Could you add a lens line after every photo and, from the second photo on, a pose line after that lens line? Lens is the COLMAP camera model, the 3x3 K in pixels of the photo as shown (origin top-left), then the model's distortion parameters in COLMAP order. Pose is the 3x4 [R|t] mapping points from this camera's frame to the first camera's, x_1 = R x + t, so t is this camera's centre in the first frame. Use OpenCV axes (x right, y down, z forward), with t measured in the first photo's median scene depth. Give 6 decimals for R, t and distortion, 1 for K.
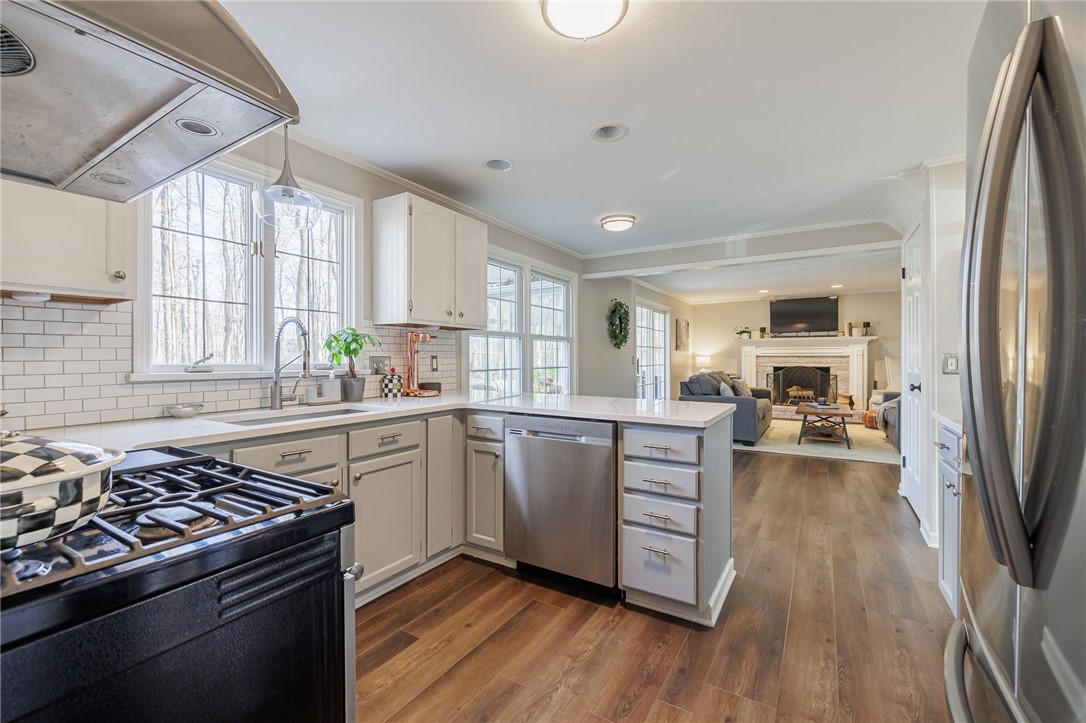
lens RADIAL K [[456.0, 0, 538.0], [0, 456.0, 358.8], [0, 0, 1]] dist [0.001246, 0.000856]
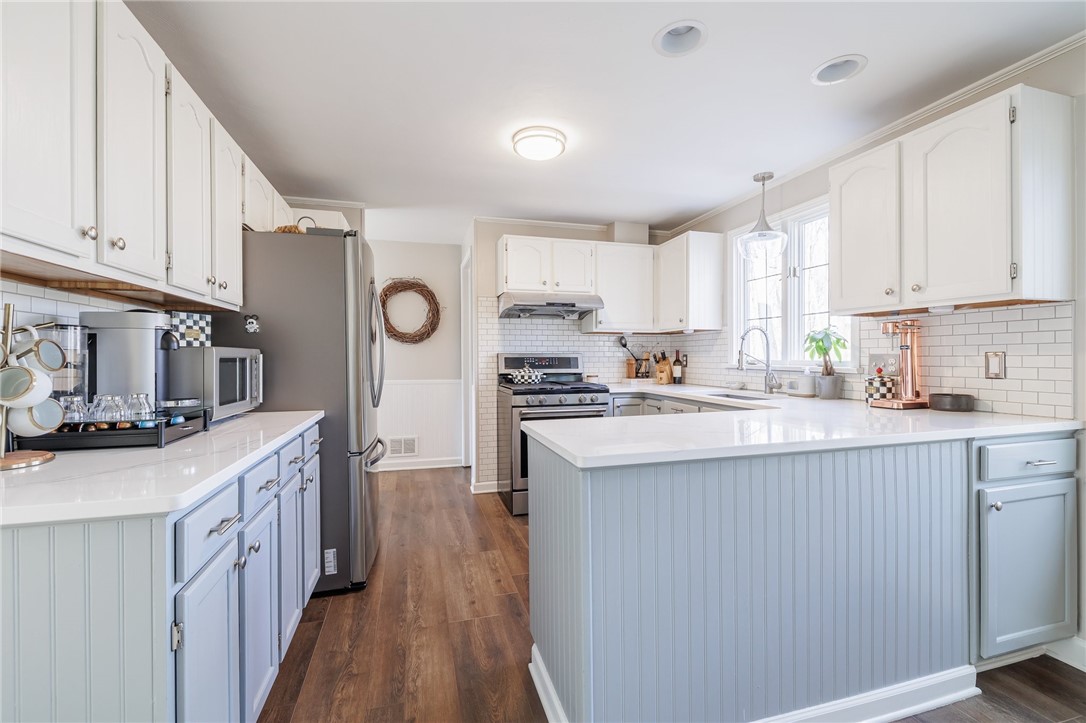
lens RADIAL K [[456.0, 0, 539.8], [0, 456.0, 358.1], [0, 0, 1]] dist [0.001246, 0.000856]
pose [[-0.676180, 0.005975, -0.736712, 1.093330], [0.001844, 0.999978, 0.006418, -0.006617], [0.736734, 0.002981, -0.676176, 1.739049]]
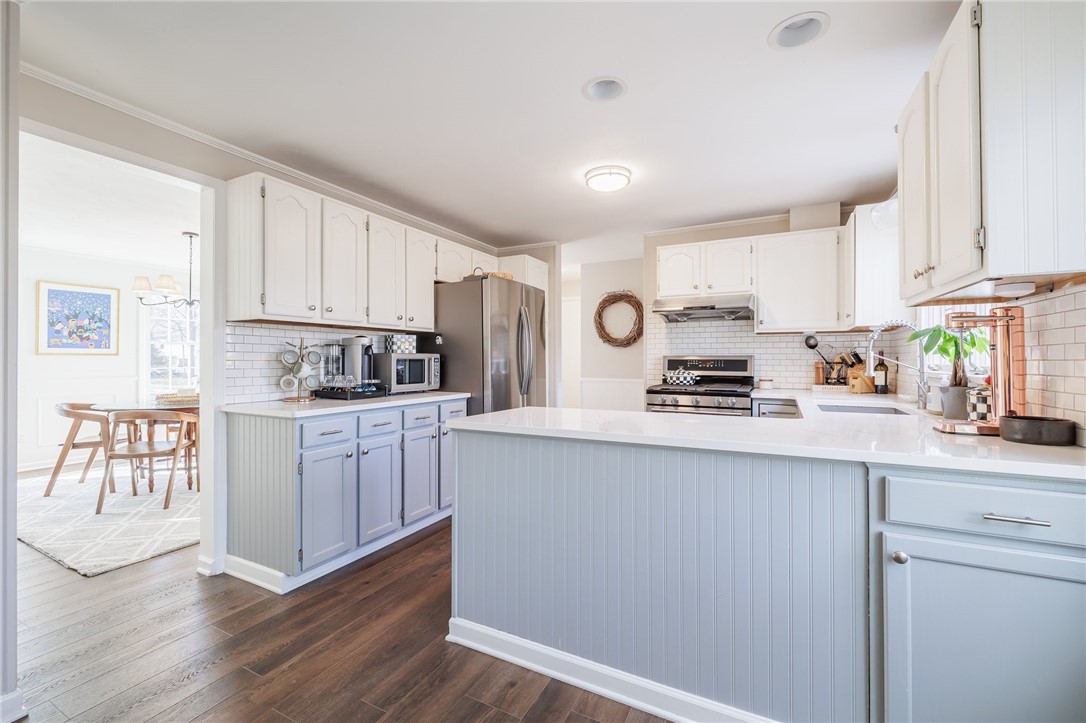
lens RADIAL K [[456.0, 0, 542.7], [0, 456.0, 357.2], [0, 0, 1]] dist [0.001246, 0.000856]
pose [[-0.997005, 0.000785, -0.077327, 0.423450], [0.000775, 1.000000, 0.000154, -0.008866], [0.077327, 0.000094, -0.997006, 2.420331]]
